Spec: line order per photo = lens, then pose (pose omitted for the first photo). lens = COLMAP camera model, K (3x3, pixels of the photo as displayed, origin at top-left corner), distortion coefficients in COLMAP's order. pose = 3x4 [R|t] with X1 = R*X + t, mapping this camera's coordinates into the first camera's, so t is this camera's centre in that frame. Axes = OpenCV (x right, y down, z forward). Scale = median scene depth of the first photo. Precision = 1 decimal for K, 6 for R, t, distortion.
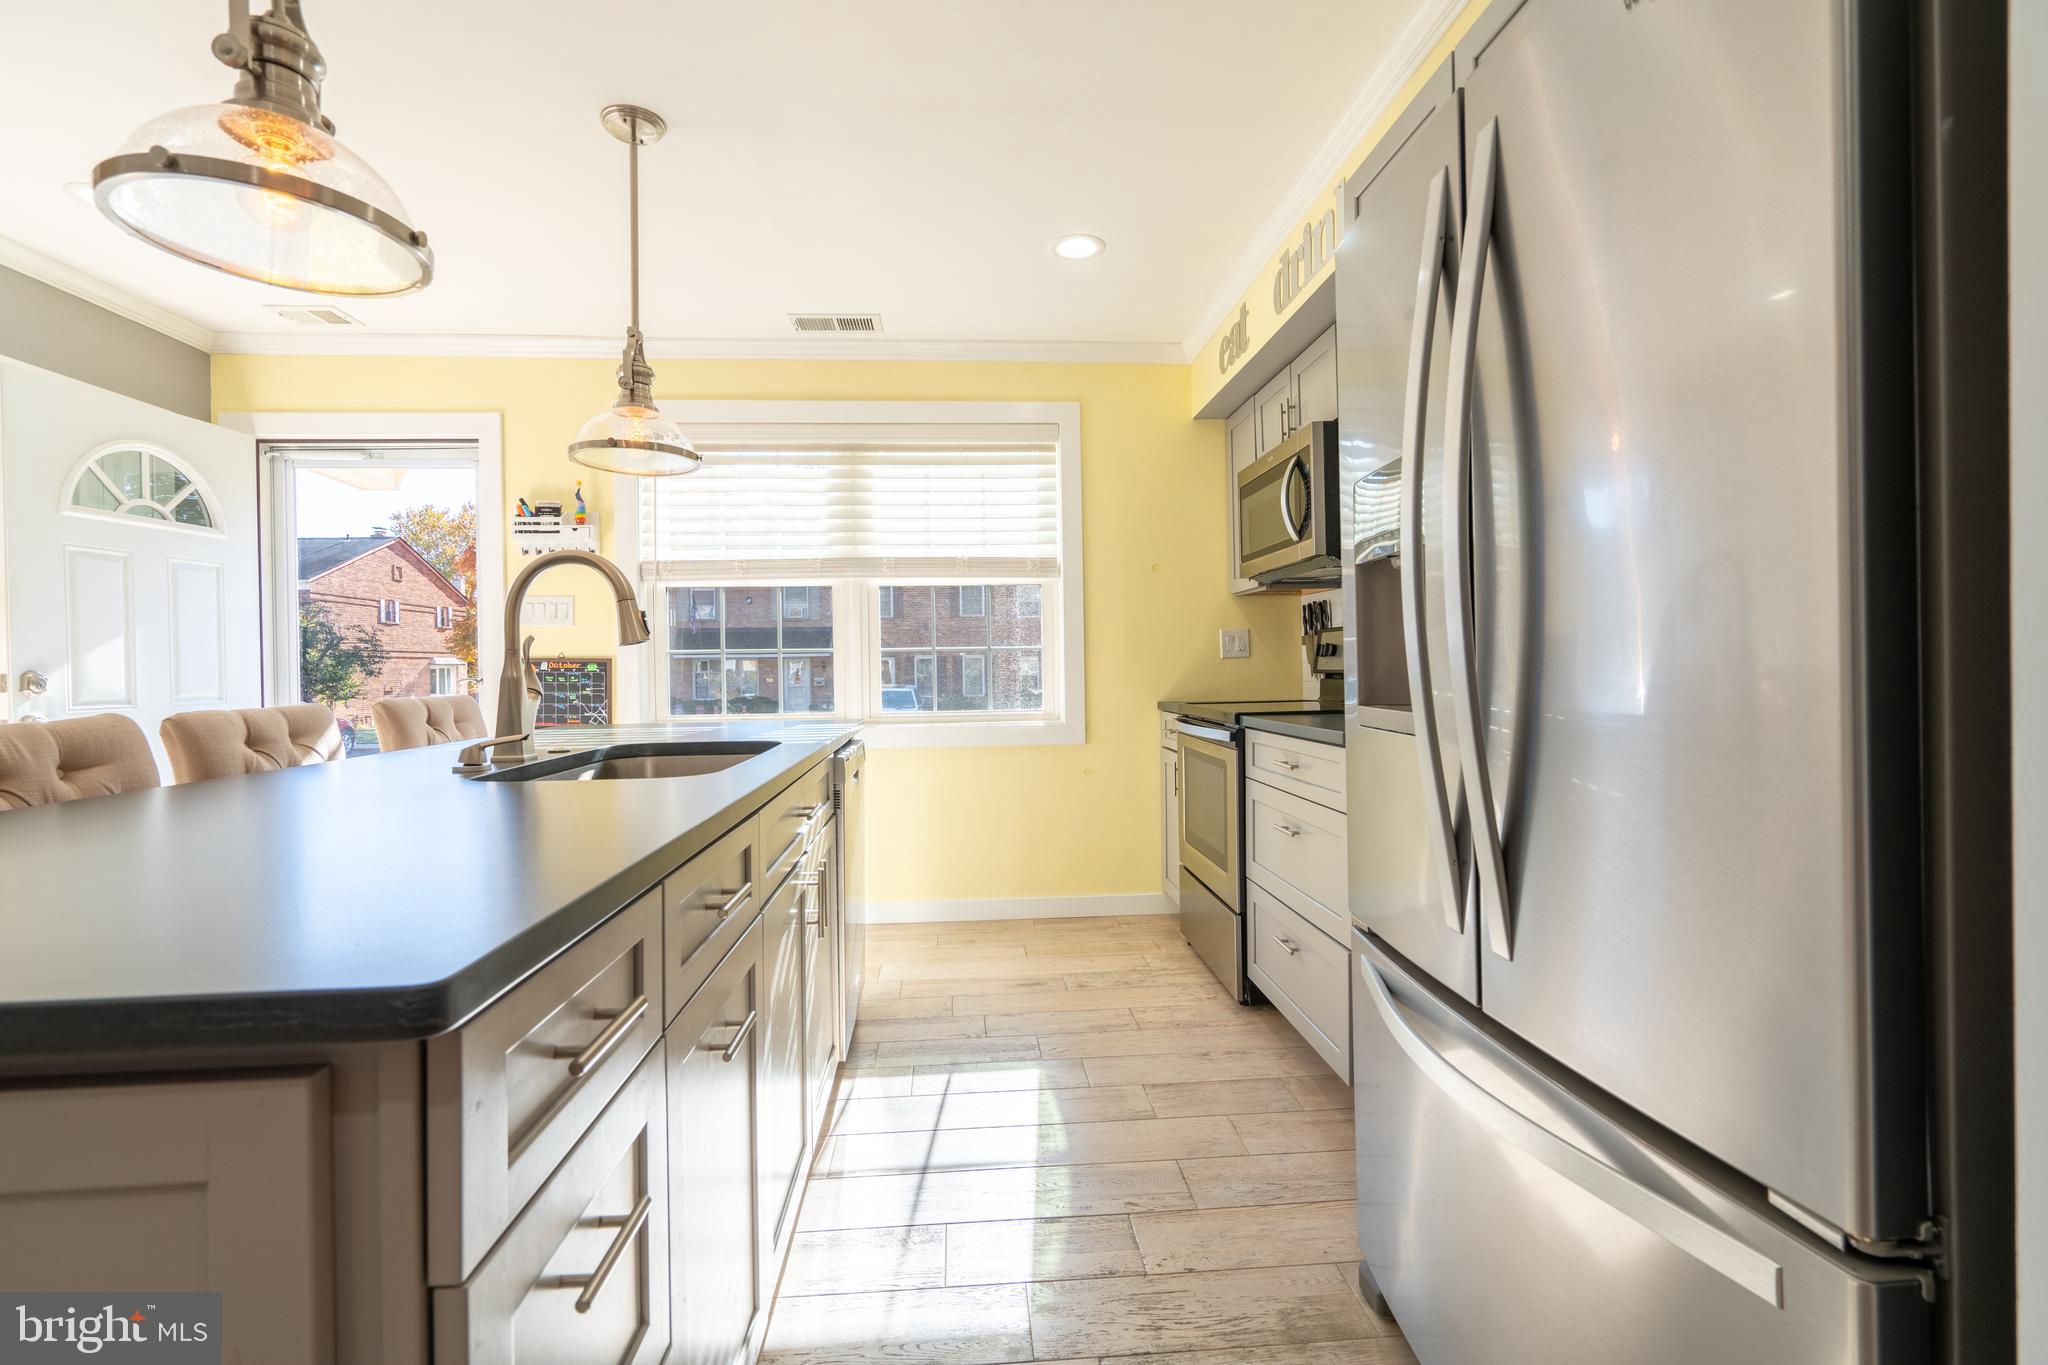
lens RADIAL K [[920.1, 0, 1013.2], [0, 920.1, 674.1], [0, 0, 1]] dist [-0.007311, 0.003738]
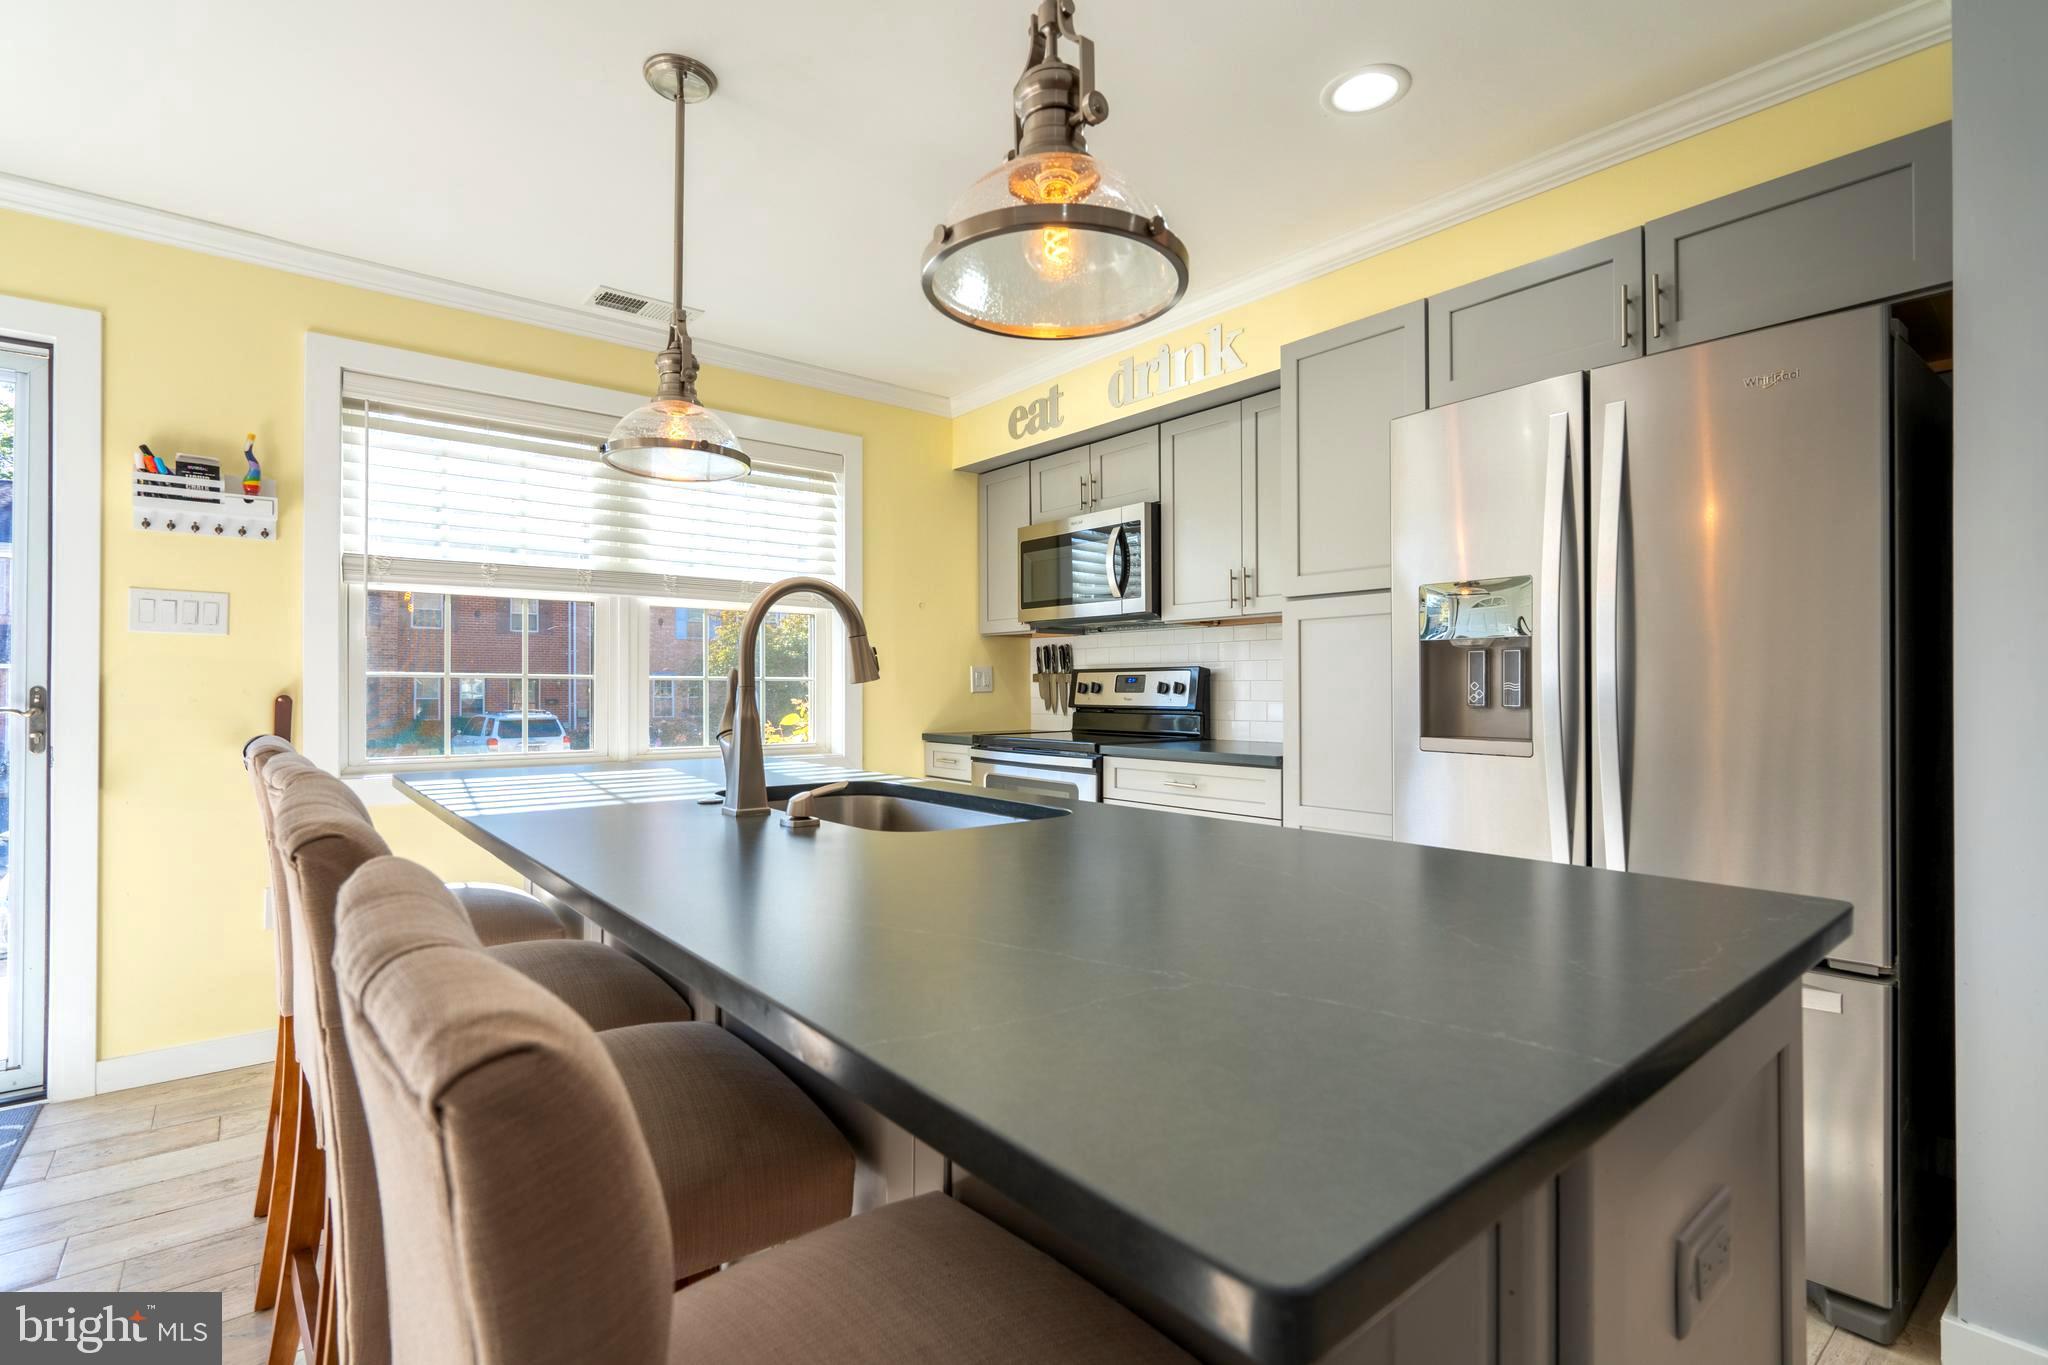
lens RADIAL K [[953.6, 0, 1009.5], [0, 953.6, 683.2], [0, 0, 1]] dist [-0.002918, 0.000023]
pose [[0.819125, 0.019037, 0.573299, -0.467847], [-0.009104, 0.999755, -0.020191, -0.007061], [-0.573543, 0.011319, 0.819097, 0.061723]]
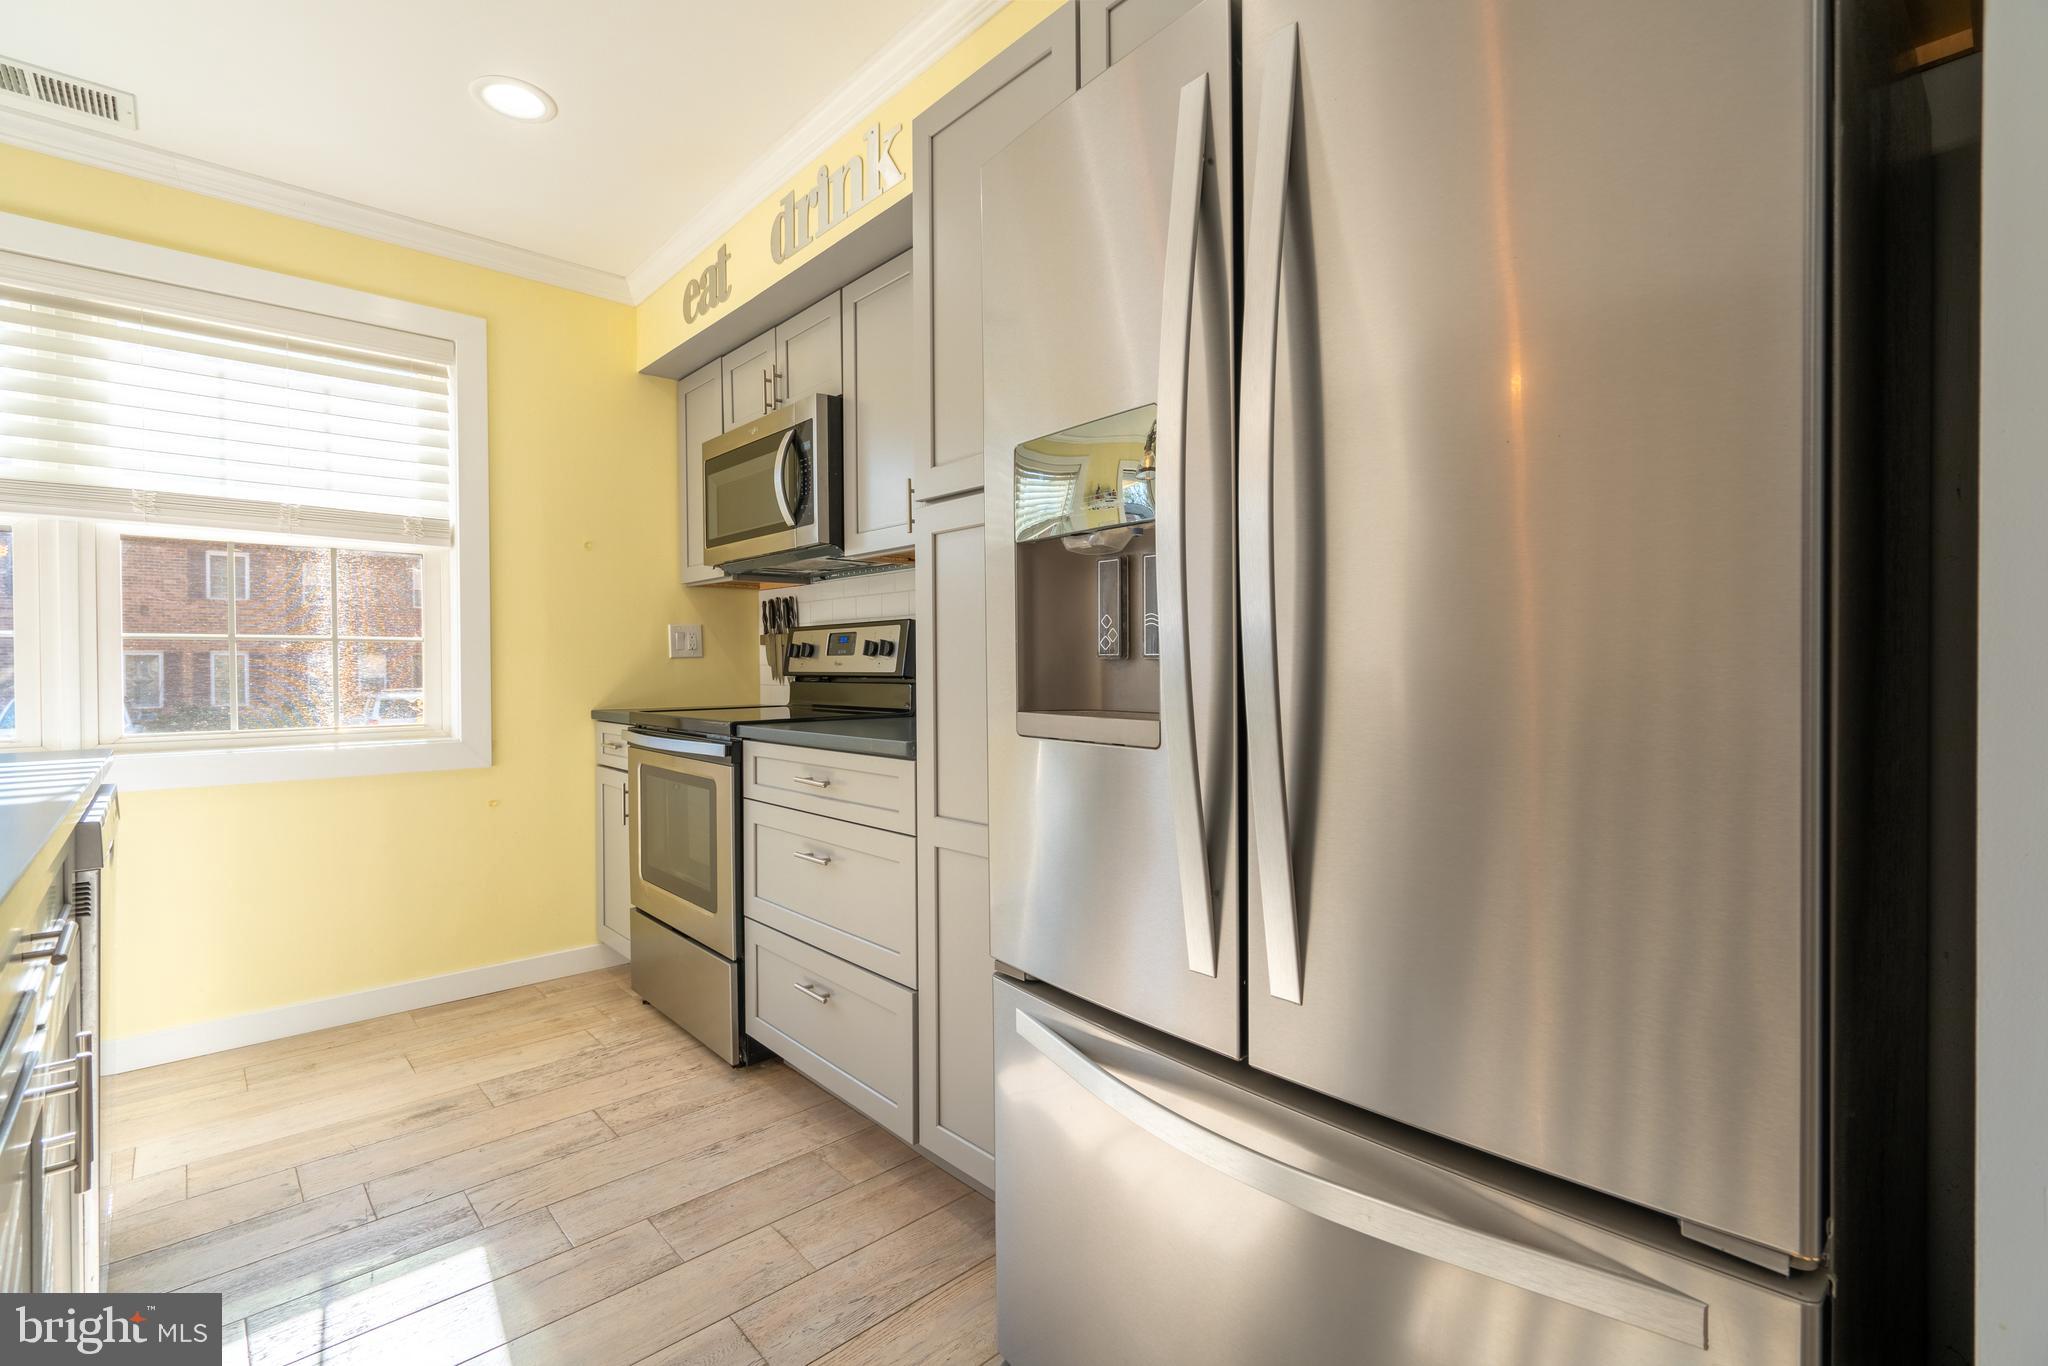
lens RADIAL K [[920.1, 0, 1013.2], [0, 920.1, 674.6], [0, 0, 1]] dist [-0.007311, 0.003738]
pose [[0.784078, 0.004873, 0.620643, -0.067005], [-0.002321, 0.999985, -0.004919, 0.002132], [-0.620658, 0.002416, 0.784078, 0.157517]]
